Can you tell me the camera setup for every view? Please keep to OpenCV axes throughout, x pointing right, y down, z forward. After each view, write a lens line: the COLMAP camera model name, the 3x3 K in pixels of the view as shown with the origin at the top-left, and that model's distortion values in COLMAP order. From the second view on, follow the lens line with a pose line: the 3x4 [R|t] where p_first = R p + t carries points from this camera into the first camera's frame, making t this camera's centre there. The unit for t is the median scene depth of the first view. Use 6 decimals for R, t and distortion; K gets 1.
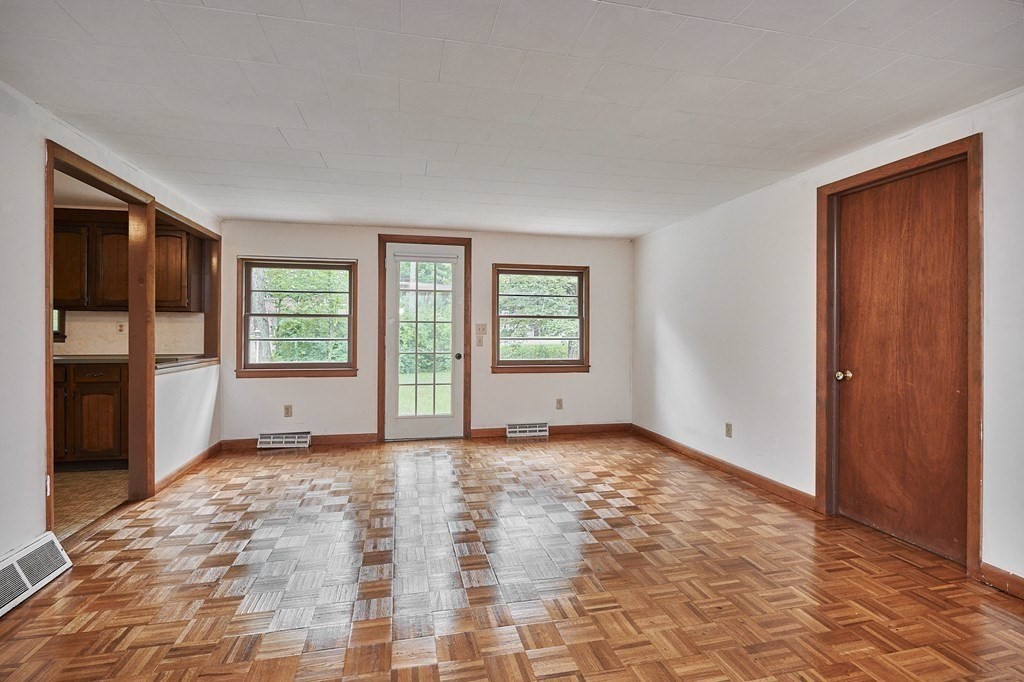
lens RADIAL K [[468.2, 0, 512.0], [0, 468.2, 341.0], [0, 0, 1]] dist [-0.020480, -0.000087]
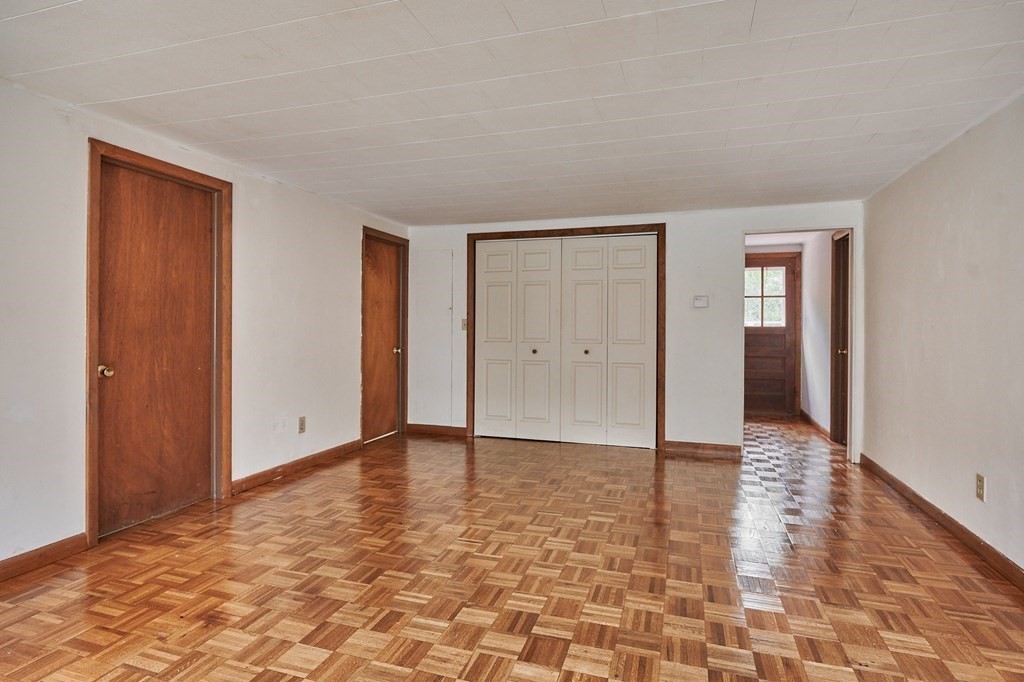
lens RADIAL K [[553.3, 0, 511.4], [0, 553.3, 324.9], [0, 0, 1]] dist [-0.023850, 0.000270]
pose [[-0.856255, -0.008001, 0.516491, -0.516681], [-0.000323, 0.999888, 0.014954, -0.031765], [-0.516553, 0.012638, -0.856162, 1.693190]]
